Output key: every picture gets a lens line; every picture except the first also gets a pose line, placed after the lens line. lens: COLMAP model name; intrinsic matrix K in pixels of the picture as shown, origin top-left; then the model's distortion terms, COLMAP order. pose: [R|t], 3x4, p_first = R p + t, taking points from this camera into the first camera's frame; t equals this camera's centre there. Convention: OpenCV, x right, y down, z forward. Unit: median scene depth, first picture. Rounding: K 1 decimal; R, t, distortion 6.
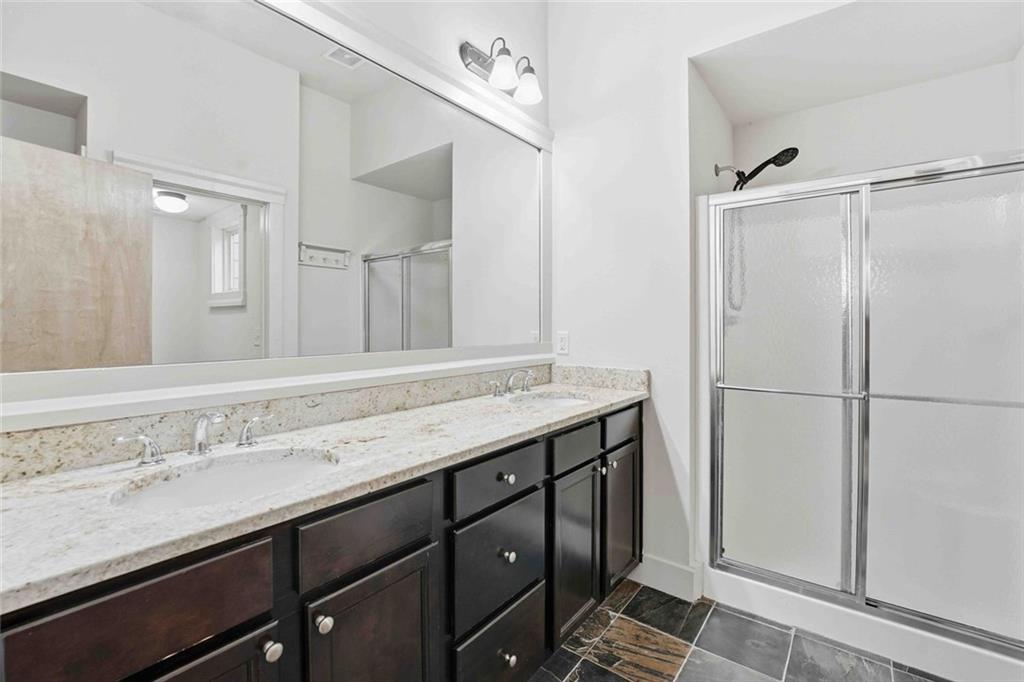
lens RADIAL K [[463.8, 0, 510.6], [0, 463.8, 335.7], [0, 0, 1]] dist [-0.024424, 0.000477]
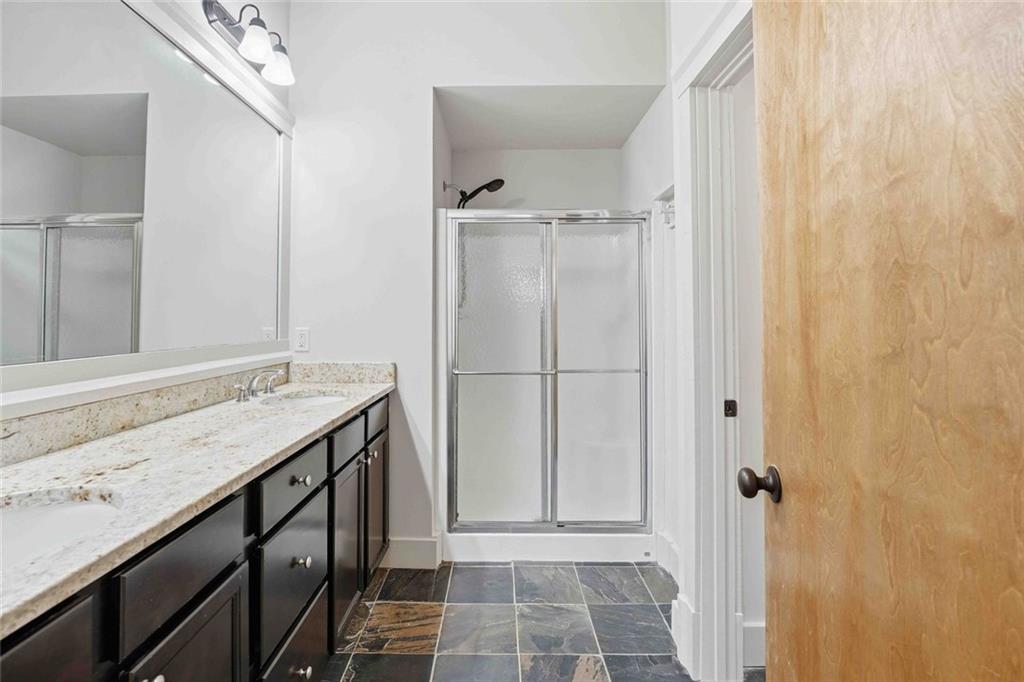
lens RADIAL K [[477.9, 0, 507.7], [0, 477.9, 321.8], [0, 0, 1]] dist [-0.015382, 0.000390]
pose [[0.782344, -0.003707, 0.622836, -0.206664], [0.016002, 0.999772, -0.014149, -0.000563], [-0.622641, 0.021036, 0.782224, -0.032325]]
